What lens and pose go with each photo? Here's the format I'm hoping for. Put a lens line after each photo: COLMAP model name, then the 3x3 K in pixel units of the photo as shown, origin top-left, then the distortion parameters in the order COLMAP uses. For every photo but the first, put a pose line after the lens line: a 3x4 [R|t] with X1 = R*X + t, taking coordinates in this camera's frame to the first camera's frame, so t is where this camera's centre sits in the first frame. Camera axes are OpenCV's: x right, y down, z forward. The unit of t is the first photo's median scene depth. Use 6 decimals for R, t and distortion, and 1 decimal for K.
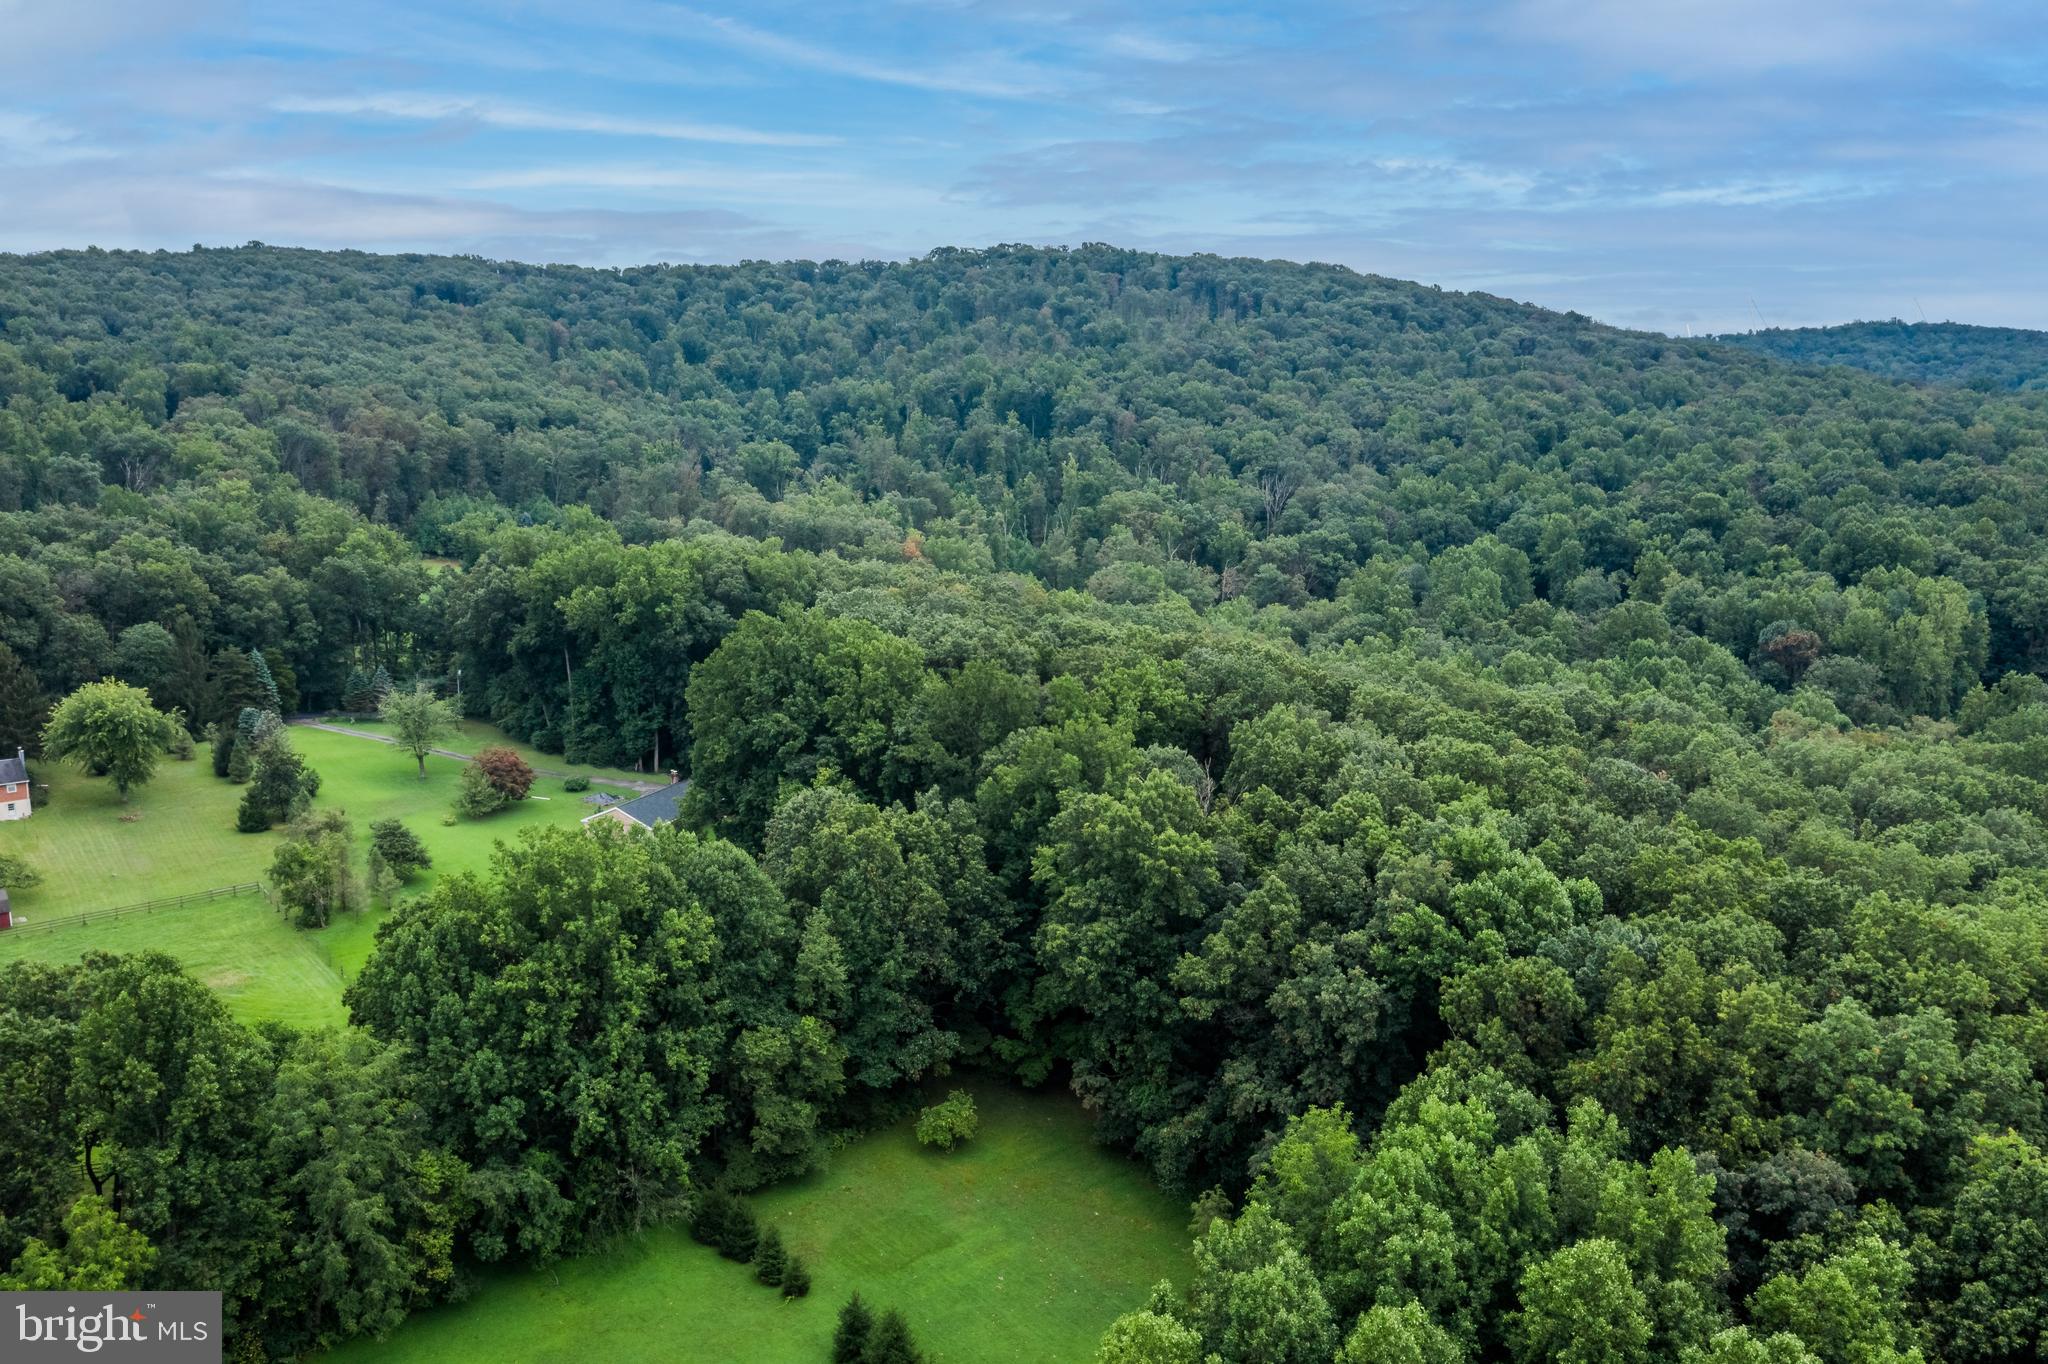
lens RADIAL K [[1654.6, 0, 1004.5], [0, 1654.6, 683.8], [0, 0, 1]] dist [-0.020466, 0.002176]
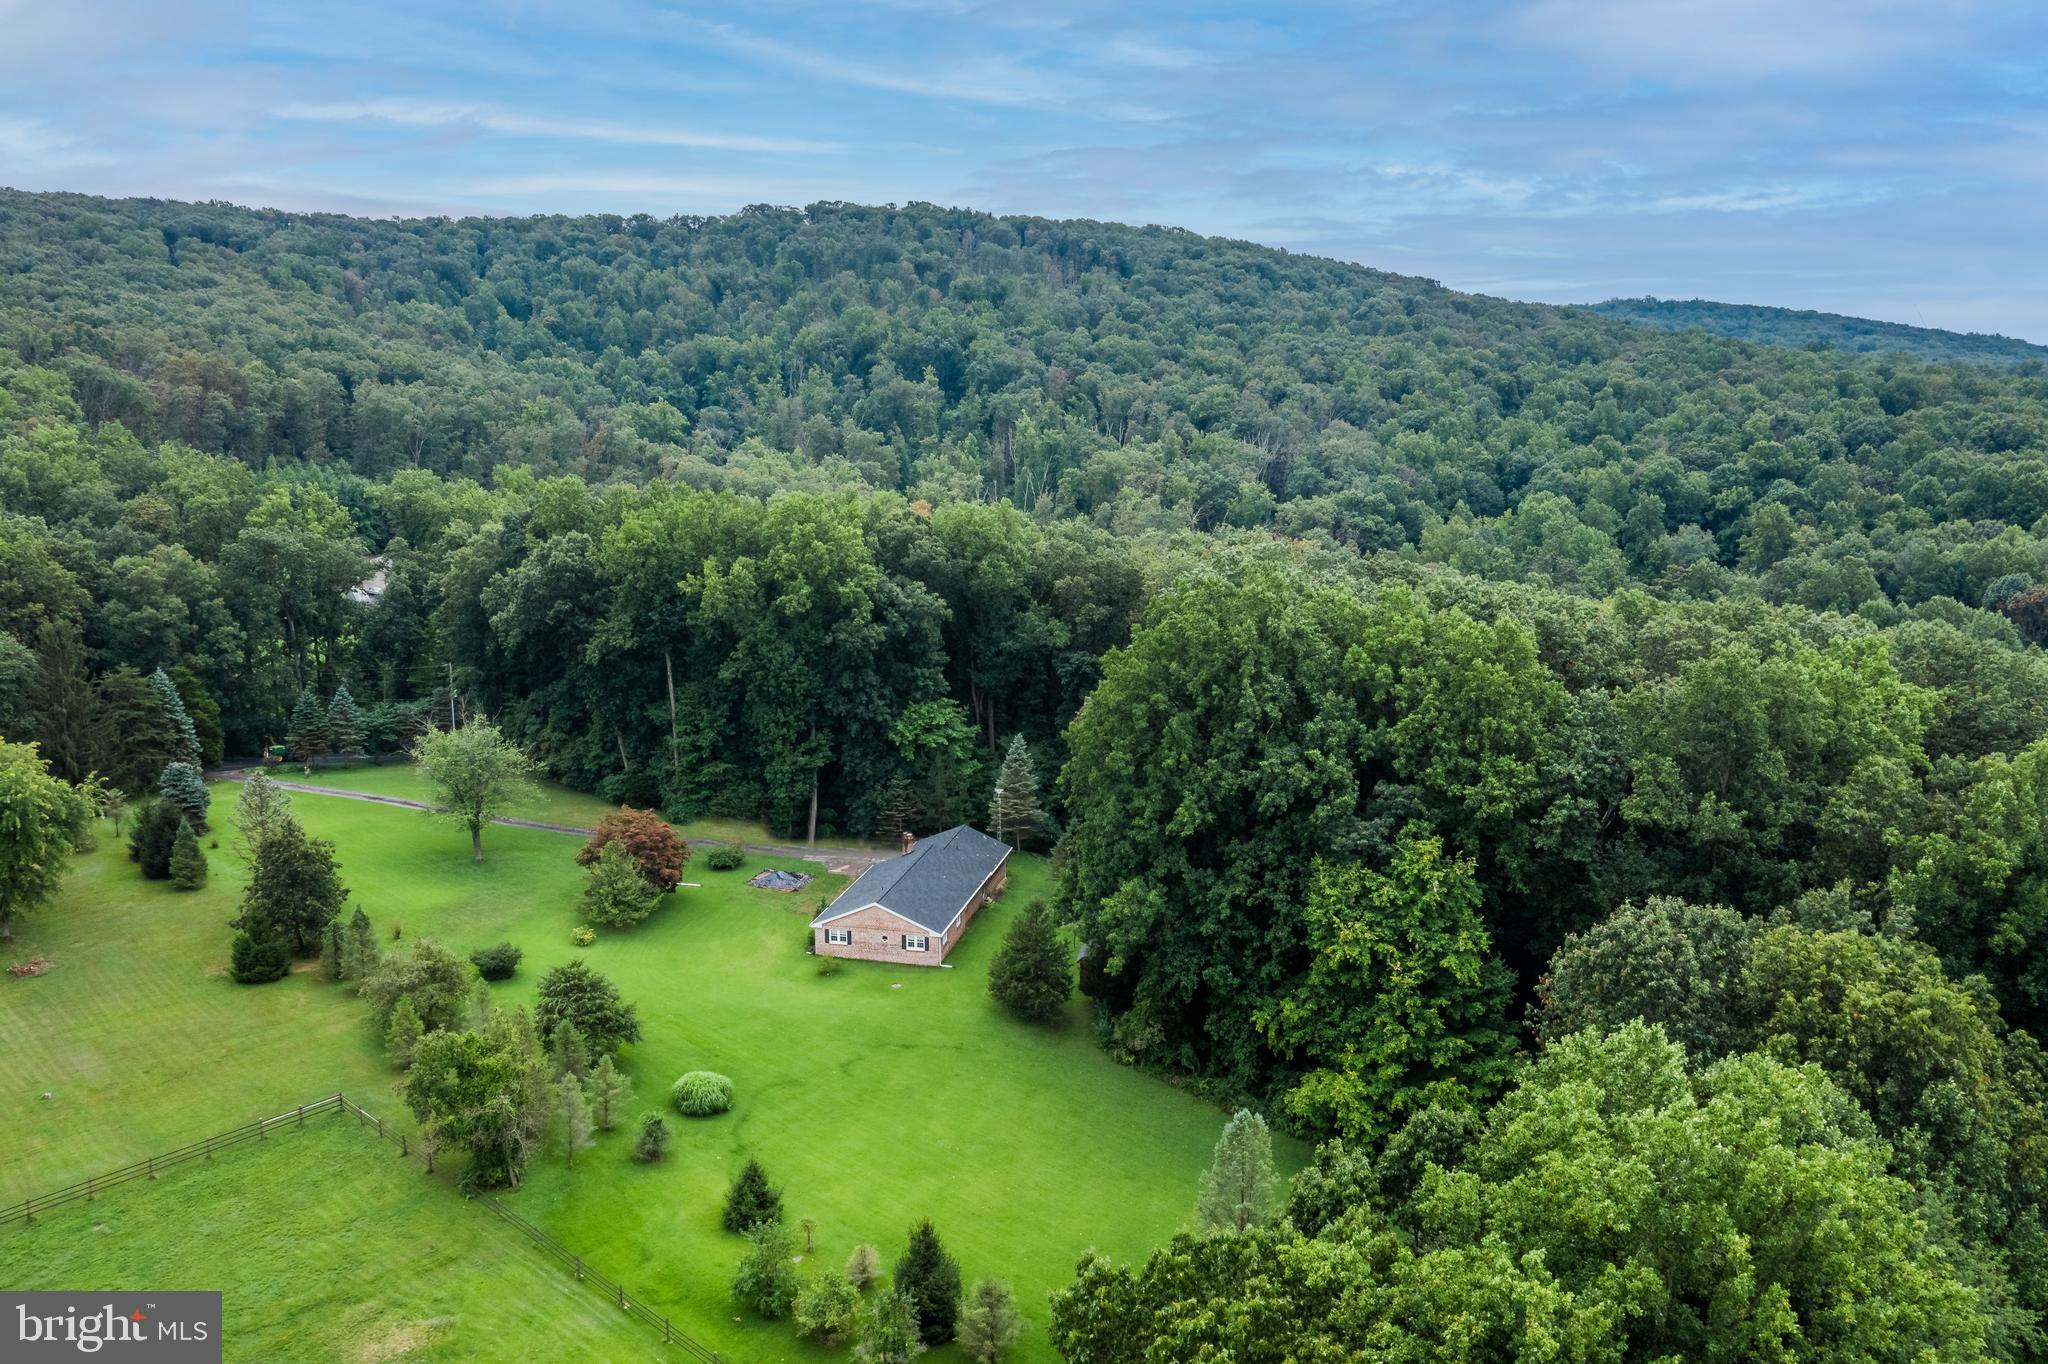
lens RADIAL K [[1624.4, 0, 1024.0], [0, 1624.4, 682.0], [0, 0, 1]] dist [-0.025294, 0.003456]
pose [[0.982897, -0.036233, 0.180558, -0.114842], [0.034825, 0.999333, 0.010962, -0.005429], [-0.180835, -0.004486, 0.983503, 0.152862]]
